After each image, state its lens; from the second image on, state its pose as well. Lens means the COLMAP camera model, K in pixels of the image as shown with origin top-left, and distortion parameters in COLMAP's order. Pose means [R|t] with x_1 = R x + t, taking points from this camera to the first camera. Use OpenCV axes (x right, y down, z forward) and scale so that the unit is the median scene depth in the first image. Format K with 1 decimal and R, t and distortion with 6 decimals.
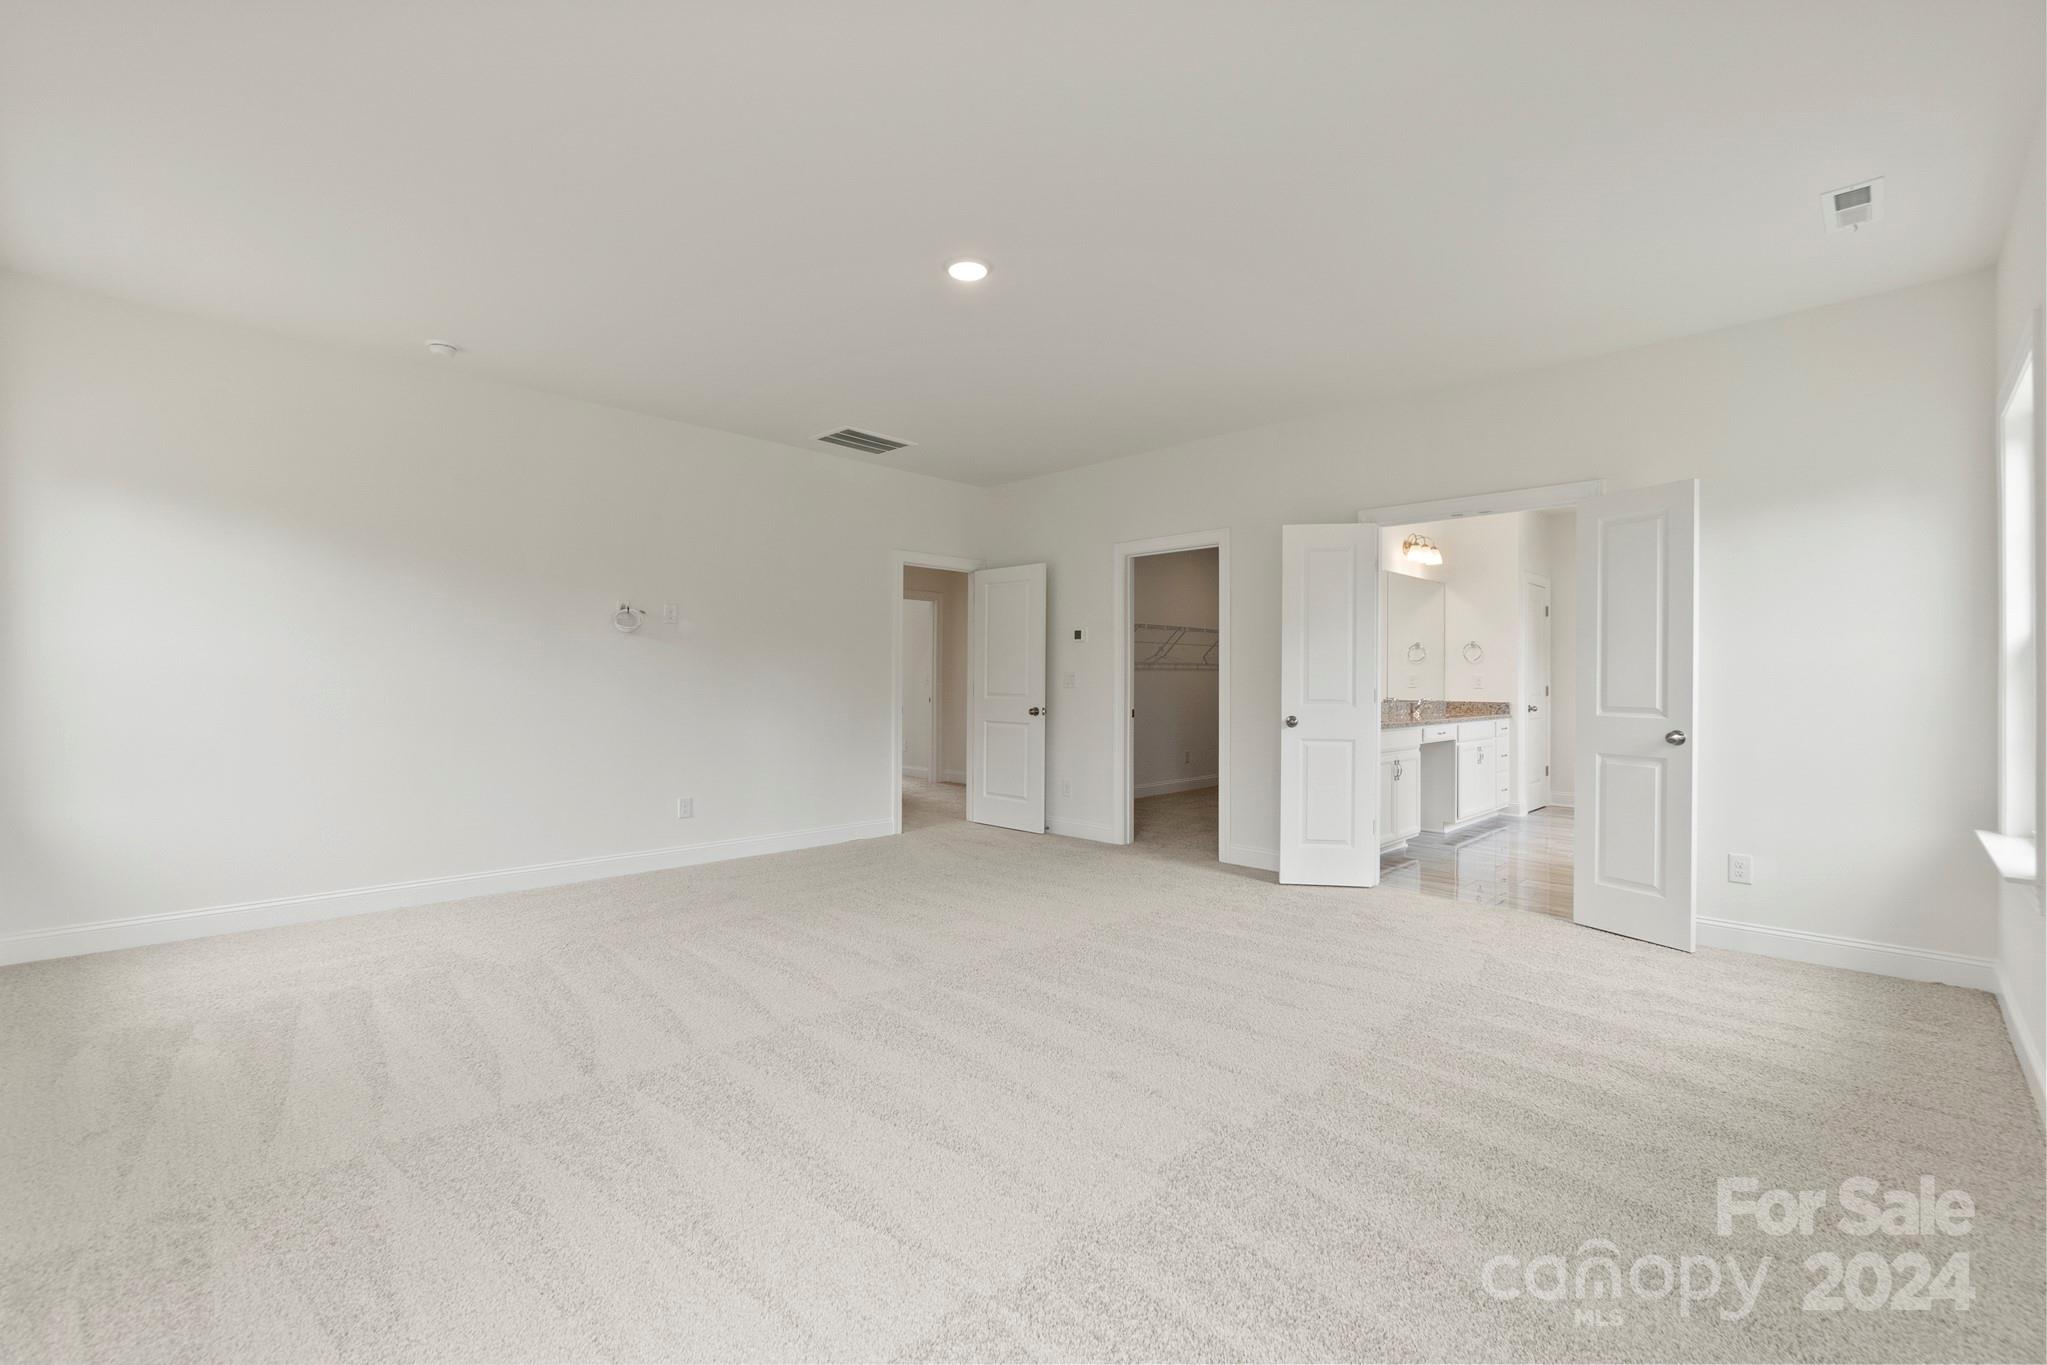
lens RADIAL K [[885.4, 0, 1015.0], [0, 885.4, 680.2], [0, 0, 1]] dist [-0.003548, -0.000619]
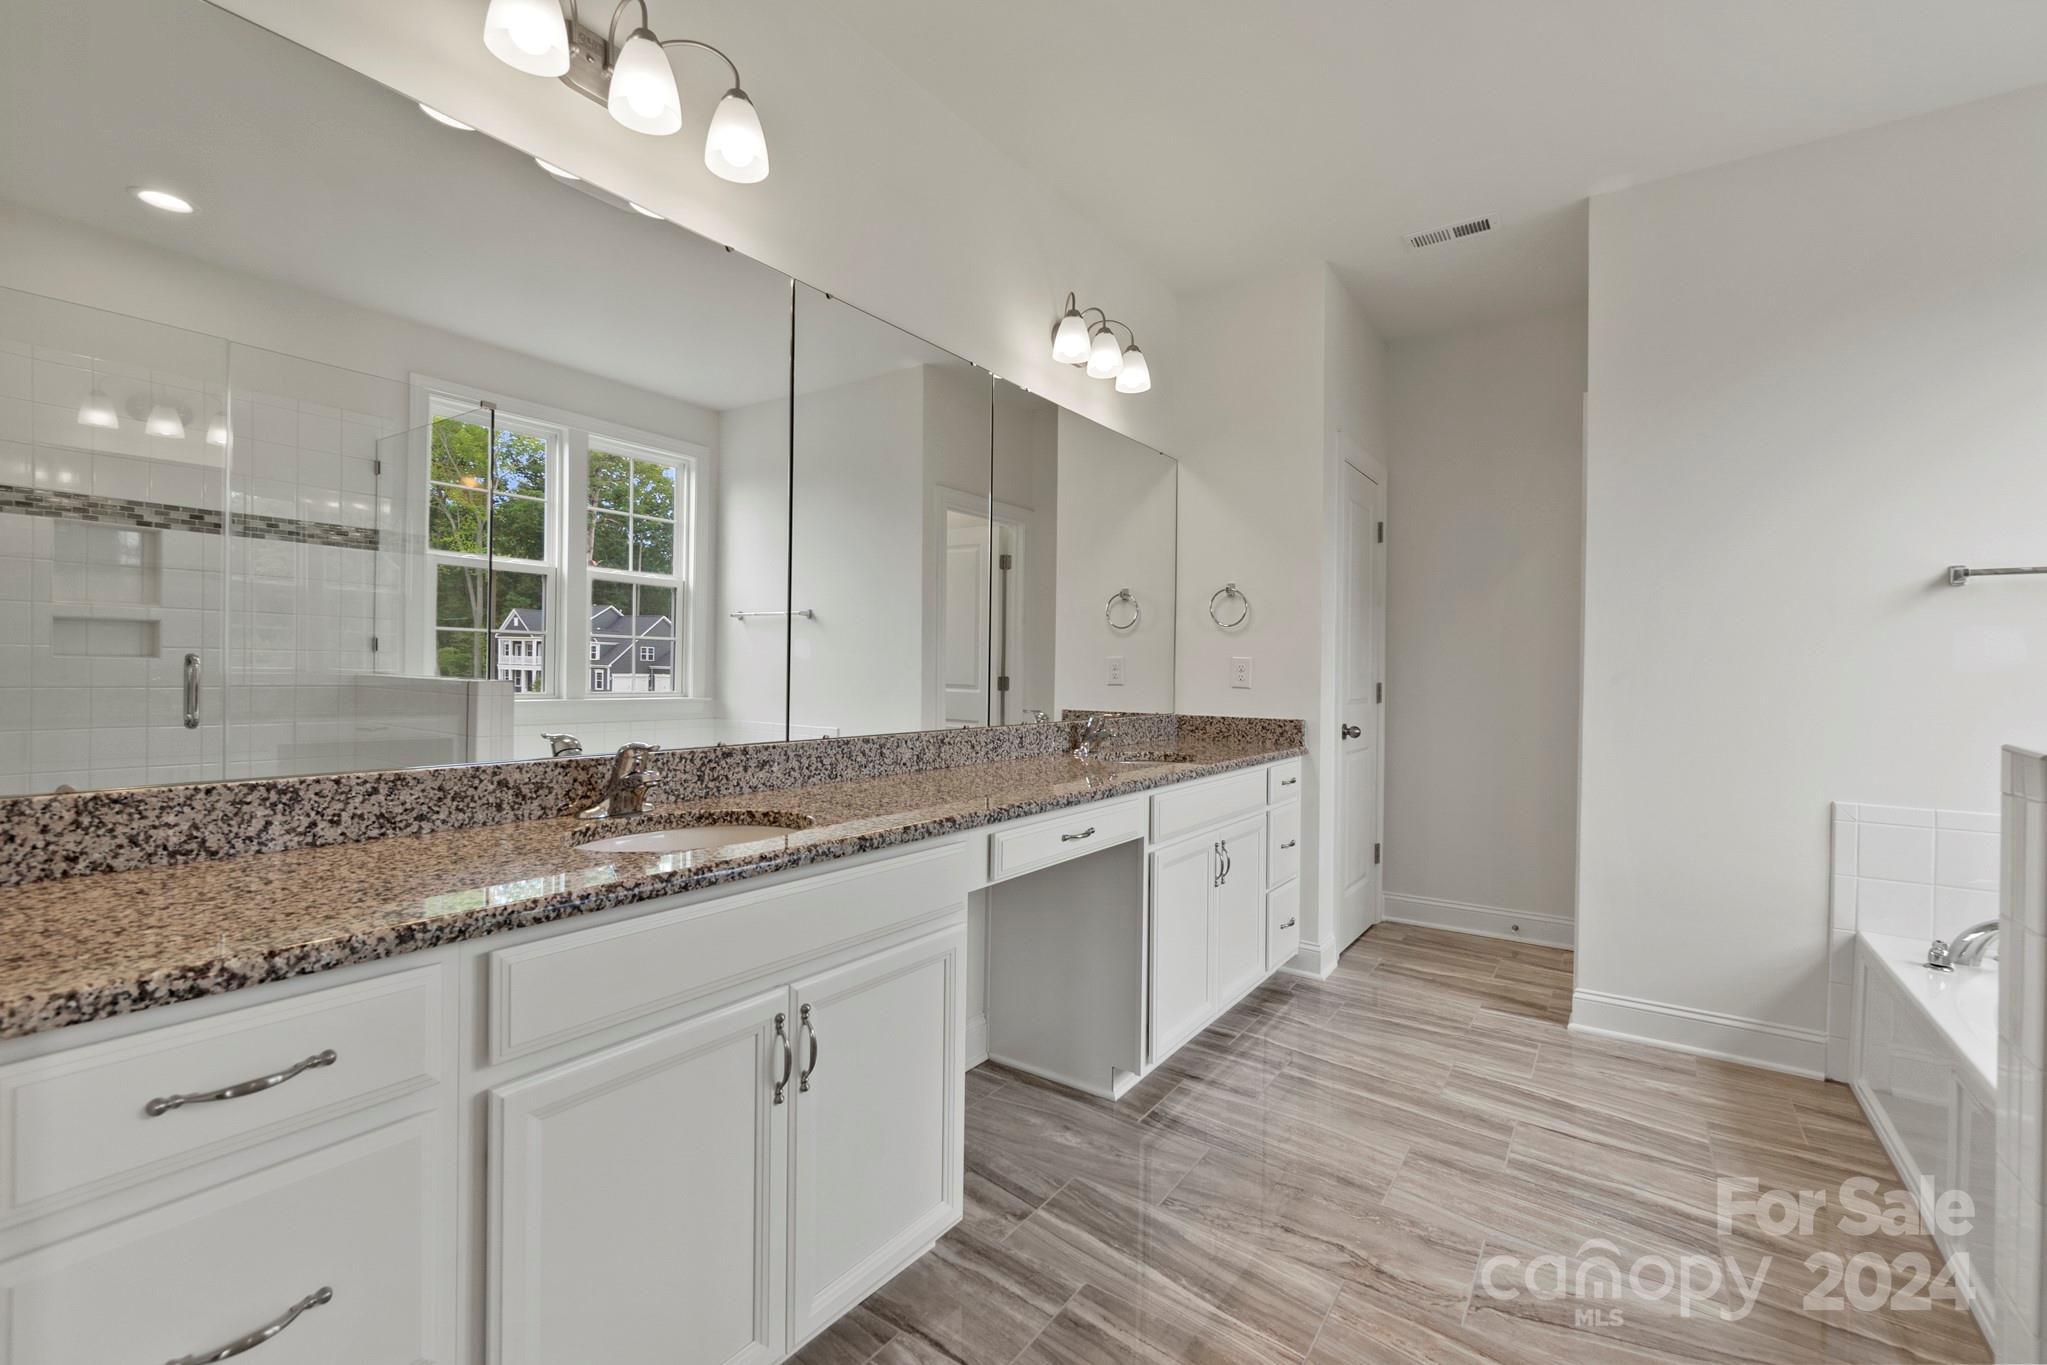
lens RADIAL K [[885.4, 0, 1015.4], [0, 885.4, 683.9], [0, 0, 1]] dist [-0.003548, -0.000619]
pose [[0.987281, 0.003924, 0.158939, 0.343394], [-0.006400, 0.999866, 0.015070, 0.001071], [-0.158859, -0.015895, 0.987173, 0.579702]]
